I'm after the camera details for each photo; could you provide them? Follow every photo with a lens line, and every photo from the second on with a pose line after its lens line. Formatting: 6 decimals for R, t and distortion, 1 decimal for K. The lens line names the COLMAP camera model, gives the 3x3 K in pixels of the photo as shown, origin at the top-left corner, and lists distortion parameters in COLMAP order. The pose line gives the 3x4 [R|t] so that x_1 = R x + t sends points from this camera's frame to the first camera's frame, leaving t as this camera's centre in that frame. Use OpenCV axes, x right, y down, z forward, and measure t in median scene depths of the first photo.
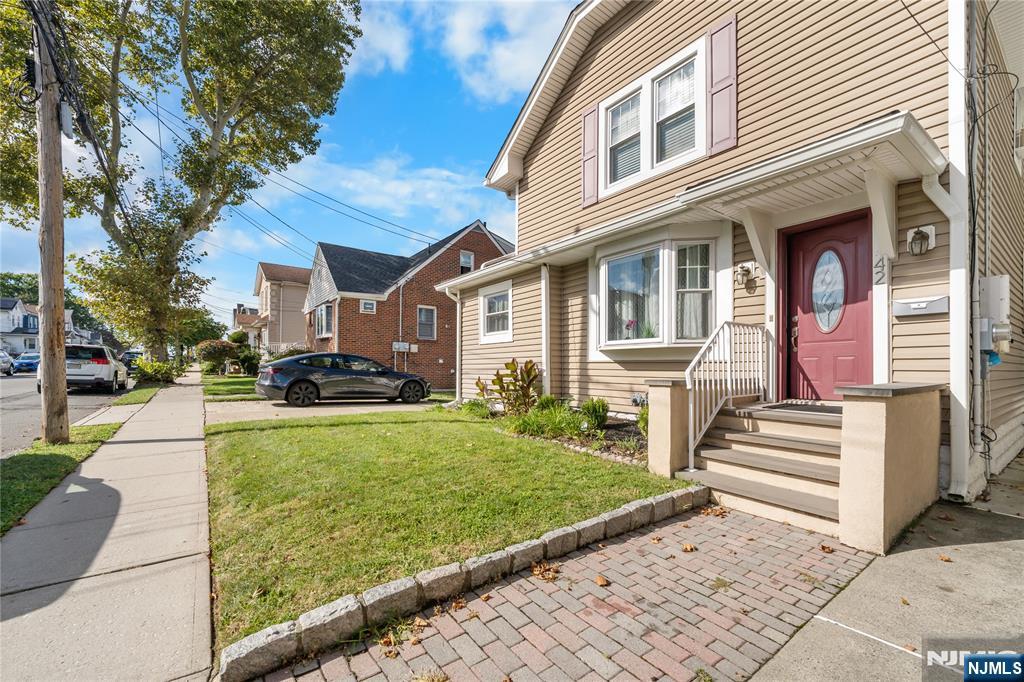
lens RADIAL K [[414.7, 0, 495.1], [0, 414.7, 362.9], [0, 0, 1]] dist [0.004577, -0.000710]
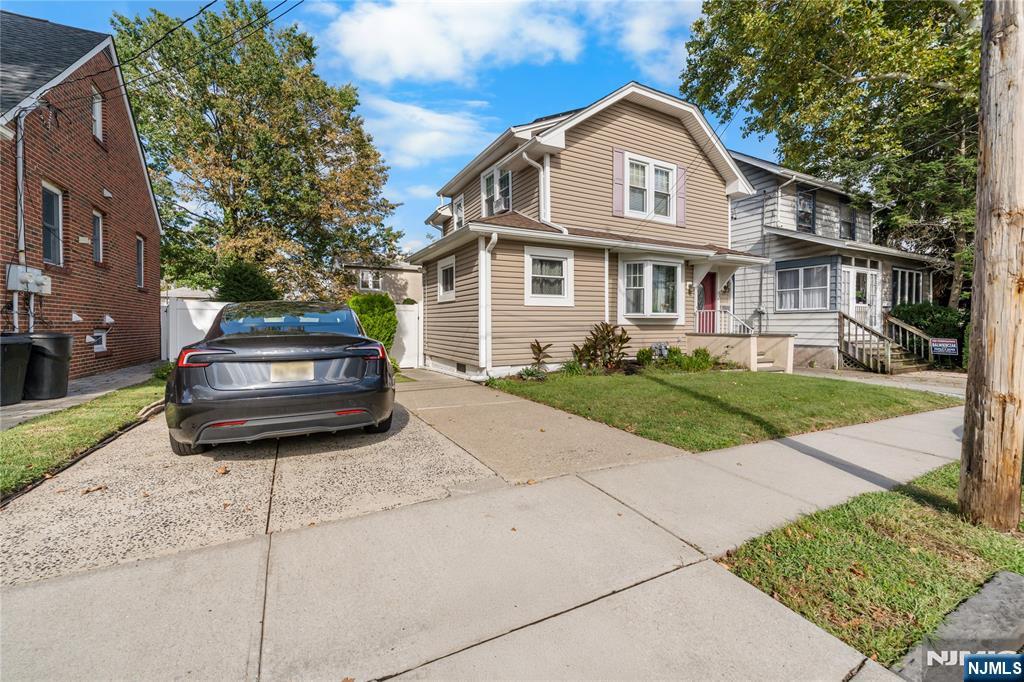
lens RADIAL K [[414.7, 0, 511.1], [0, 414.7, 336.2], [0, 0, 1]] dist [0.004577, -0.000710]
pose [[0.127268, -0.020973, 0.991647, -1.305144], [-0.000142, 0.999776, 0.021163, 0.006077], [-0.991868, -0.002834, 0.127236, 1.232372]]
